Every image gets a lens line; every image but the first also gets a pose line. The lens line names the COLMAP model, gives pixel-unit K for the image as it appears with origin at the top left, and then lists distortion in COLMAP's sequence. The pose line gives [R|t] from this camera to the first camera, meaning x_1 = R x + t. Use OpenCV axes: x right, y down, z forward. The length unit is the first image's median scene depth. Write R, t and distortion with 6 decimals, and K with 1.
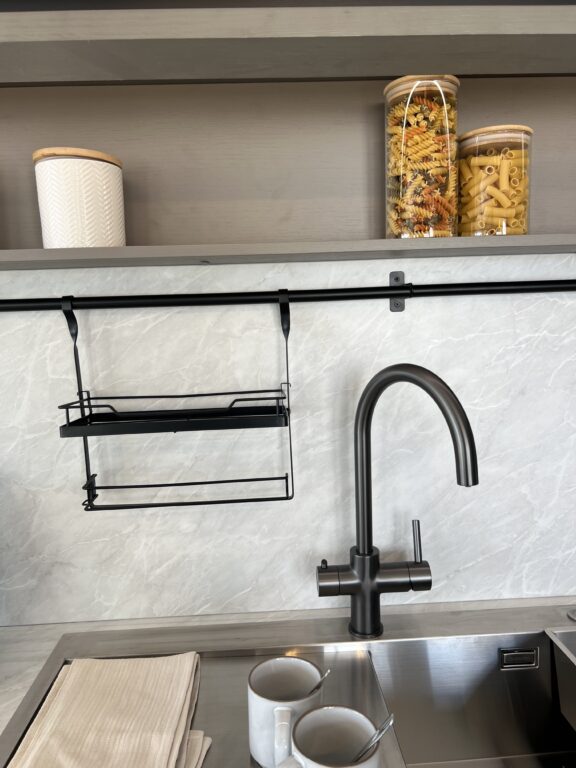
lens RADIAL K [[600.2, 0, 289.5], [0, 600.2, 382.5], [0, 0, 1]] dist [0.056953, -0.063970]
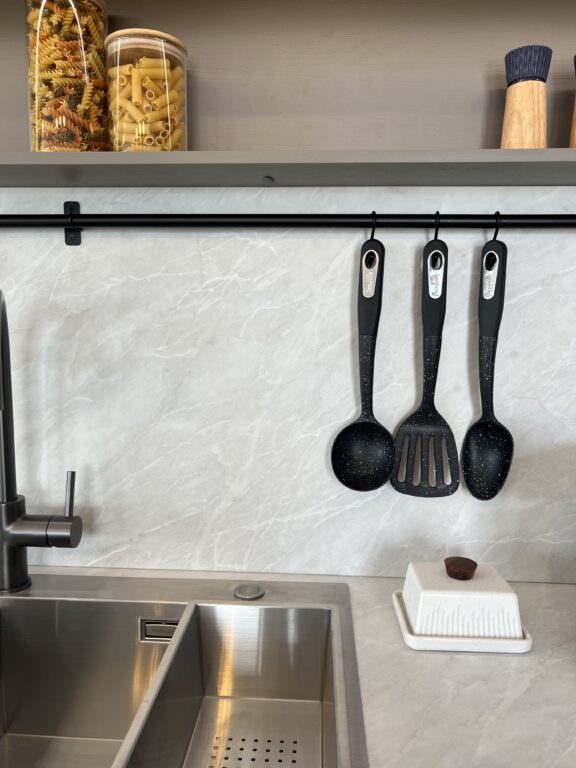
lens RADIAL K [[600.2, 0, 284.8], [0, 600.2, 382.5], [0, 0, 1]] dist [0.056953, -0.063970]
pose [[0.992771, 0.053779, -0.107301, 0.597094], [-0.055215, 0.998420, -0.010453, 0.081571], [0.106570, 0.016302, 0.994172, 0.115117]]
